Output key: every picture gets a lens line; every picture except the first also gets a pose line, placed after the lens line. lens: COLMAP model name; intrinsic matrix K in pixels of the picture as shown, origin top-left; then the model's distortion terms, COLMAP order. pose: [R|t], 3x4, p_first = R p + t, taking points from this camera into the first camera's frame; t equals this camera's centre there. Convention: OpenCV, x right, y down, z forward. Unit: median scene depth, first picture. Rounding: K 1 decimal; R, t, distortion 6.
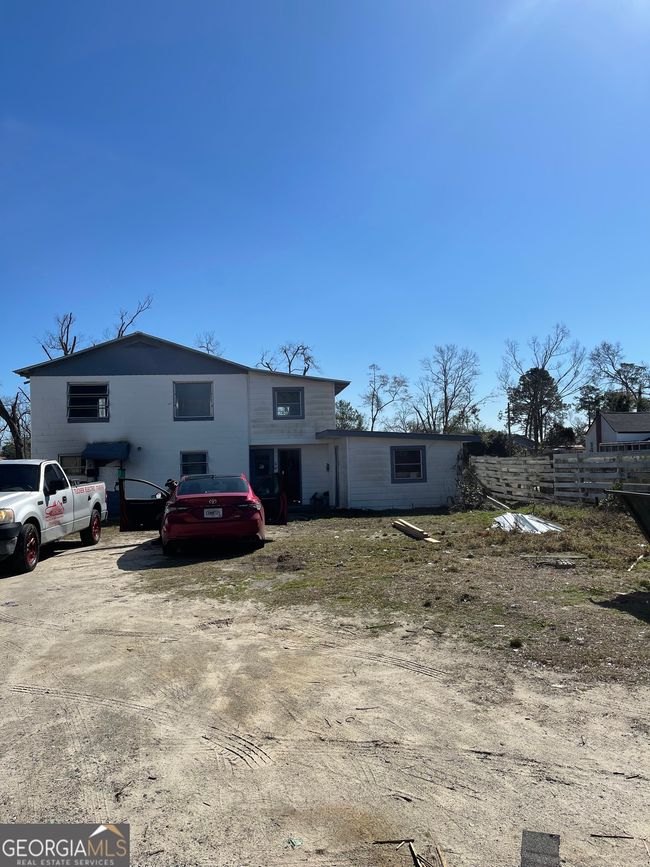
lens RADIAL K [[649.8, 0, 325.0], [0, 649.8, 433.5], [0, 0, 1]] dist [0.061806, -0.079825]
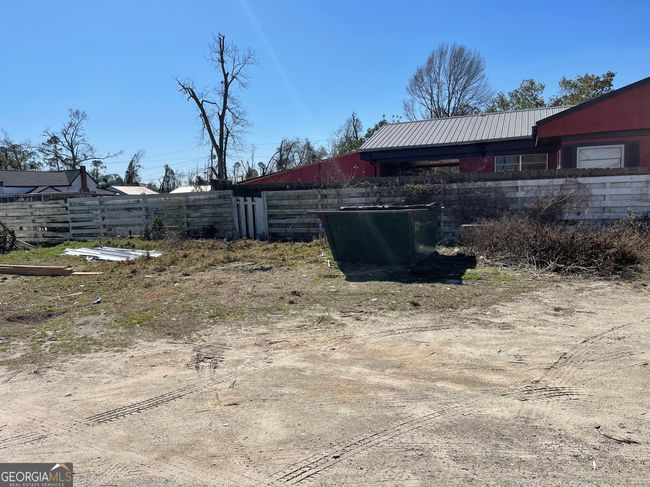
lens RADIAL K [[487.2, 0, 325.0], [0, 487.2, 243.5], [0, 0, 1]] dist [0.061806, -0.079825]
pose [[0.498523, -0.082529, 0.862939, -0.791495], [-0.011131, 0.994766, 0.101567, 0.070580], [-0.866805, -0.060239, 0.494995, 0.639957]]
